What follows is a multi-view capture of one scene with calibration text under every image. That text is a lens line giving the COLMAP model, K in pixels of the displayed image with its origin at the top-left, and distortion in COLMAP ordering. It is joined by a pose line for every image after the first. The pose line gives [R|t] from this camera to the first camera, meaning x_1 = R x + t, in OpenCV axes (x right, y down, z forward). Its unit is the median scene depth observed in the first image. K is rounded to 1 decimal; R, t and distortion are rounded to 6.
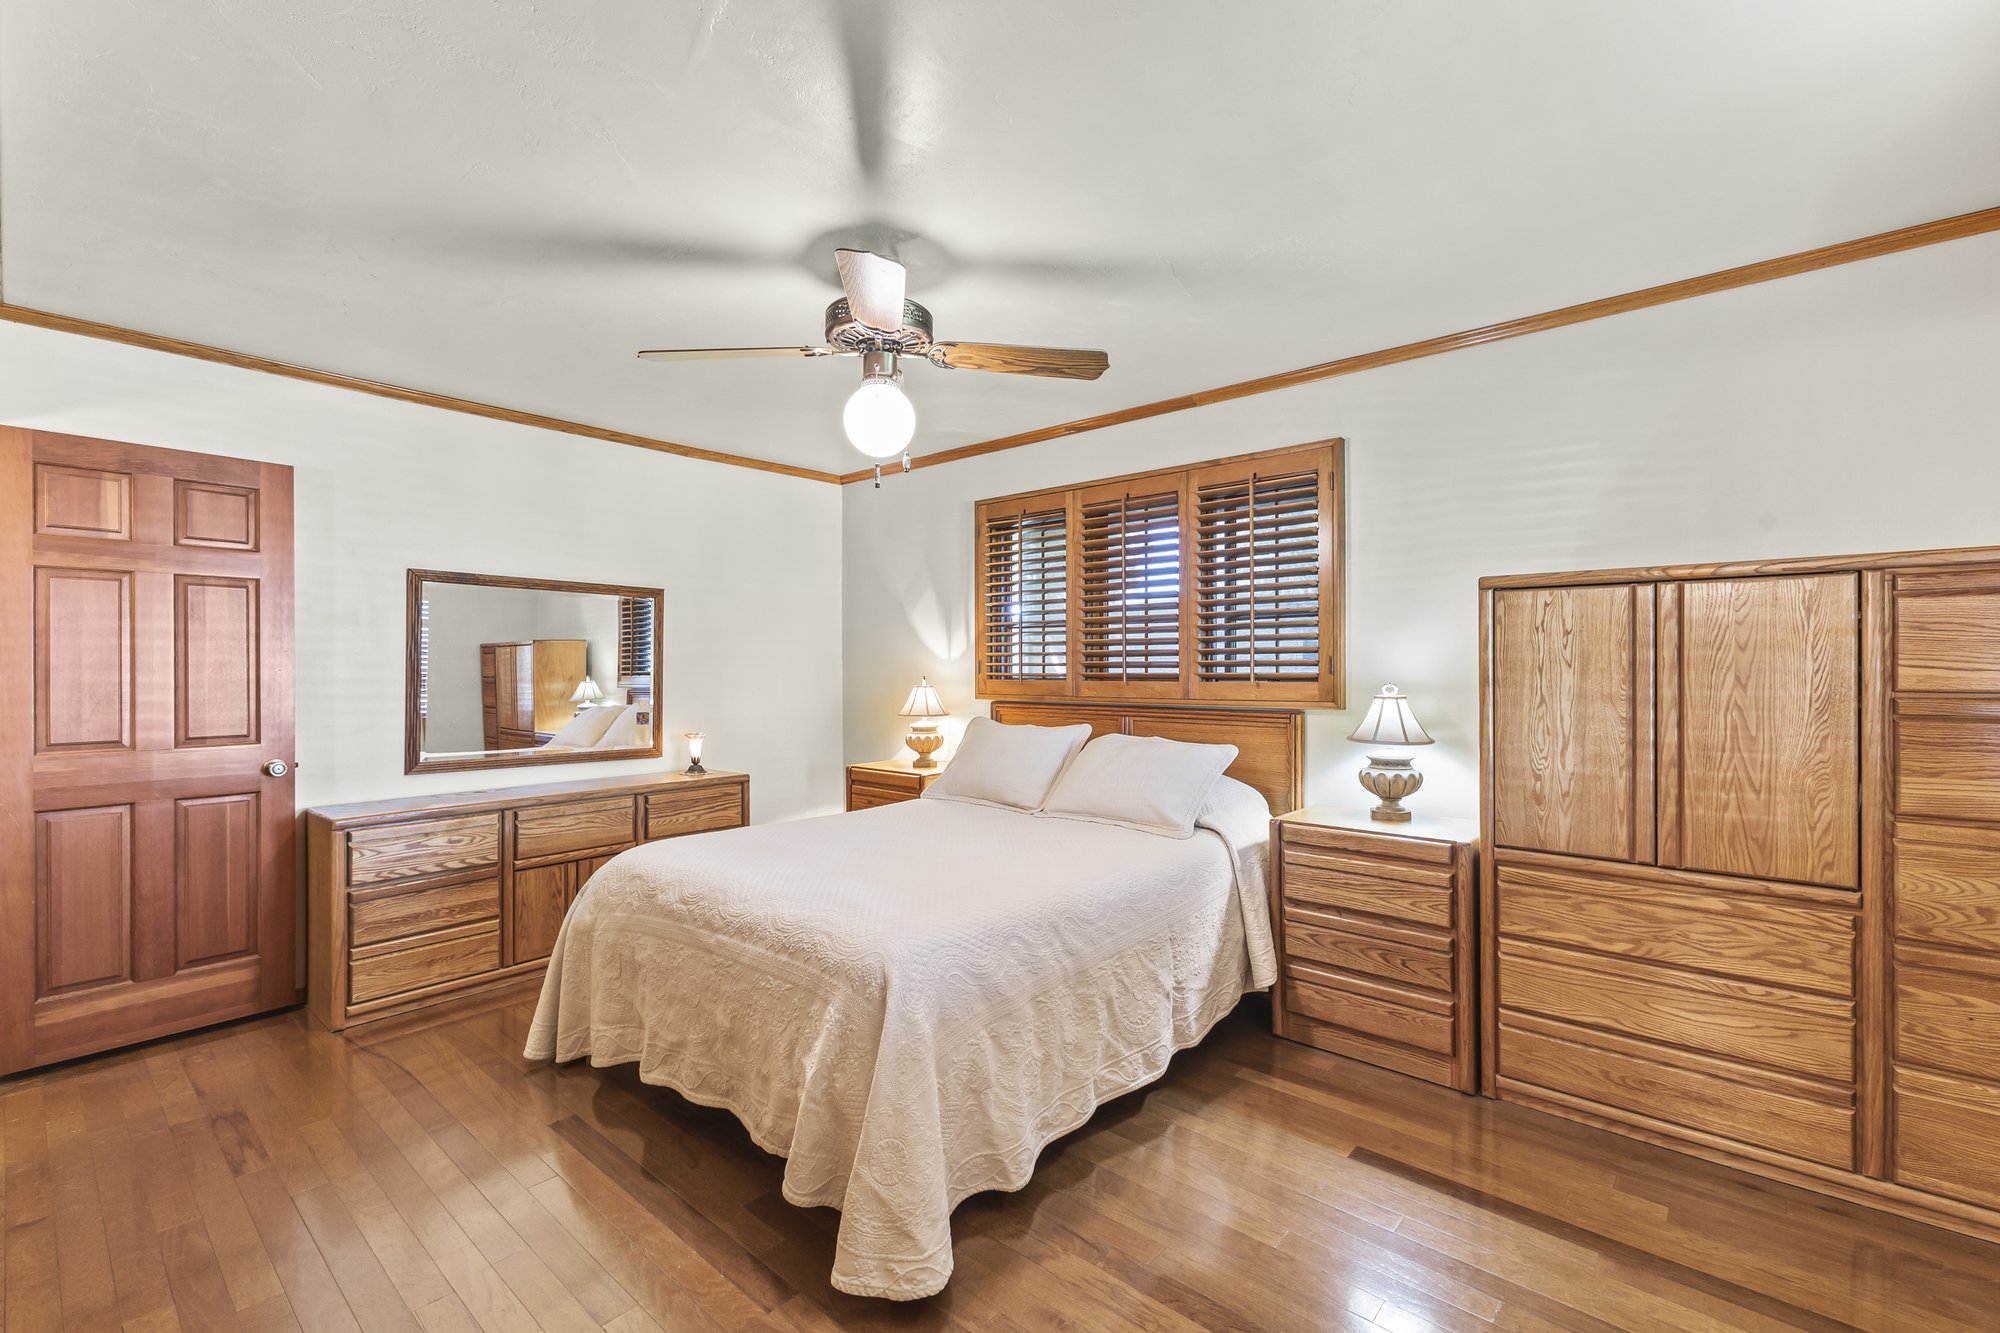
lens RADIAL K [[862.3, 0, 988.1], [0, 862.3, 665.4], [0, 0, 1]] dist [0.004011, -0.001390]
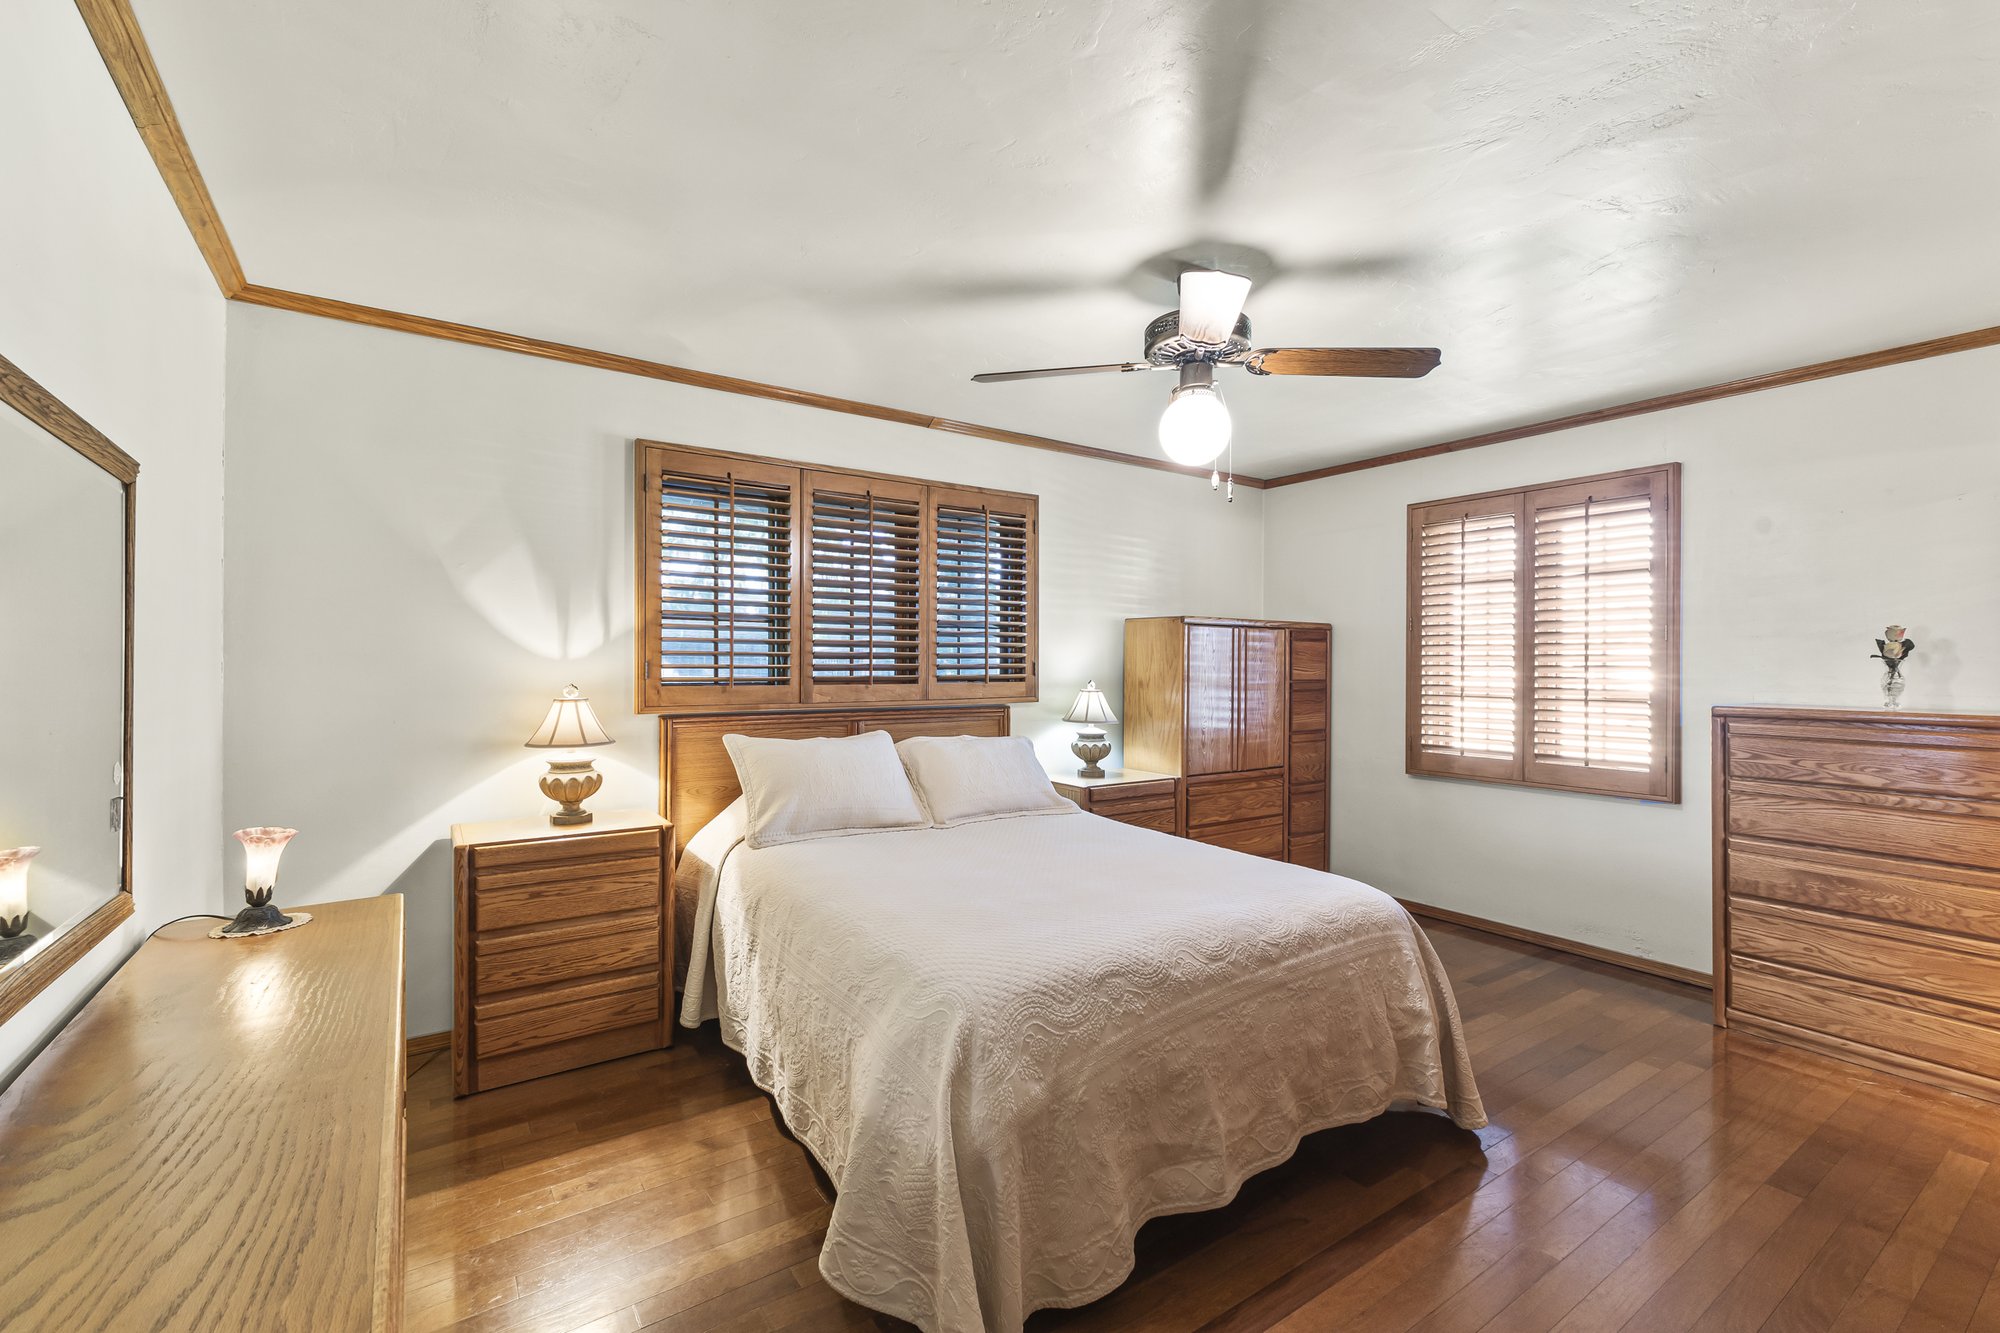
lens RADIAL K [[862.3, 0, 993.6], [0, 862.3, 666.9], [0, 0, 1]] dist [0.004011, -0.001390]
pose [[0.244008, 0.001168, 0.969773, -0.791491], [-0.003944, 0.999992, -0.000212, -0.002017], [-0.969765, -0.003773, 0.244011, 0.663067]]
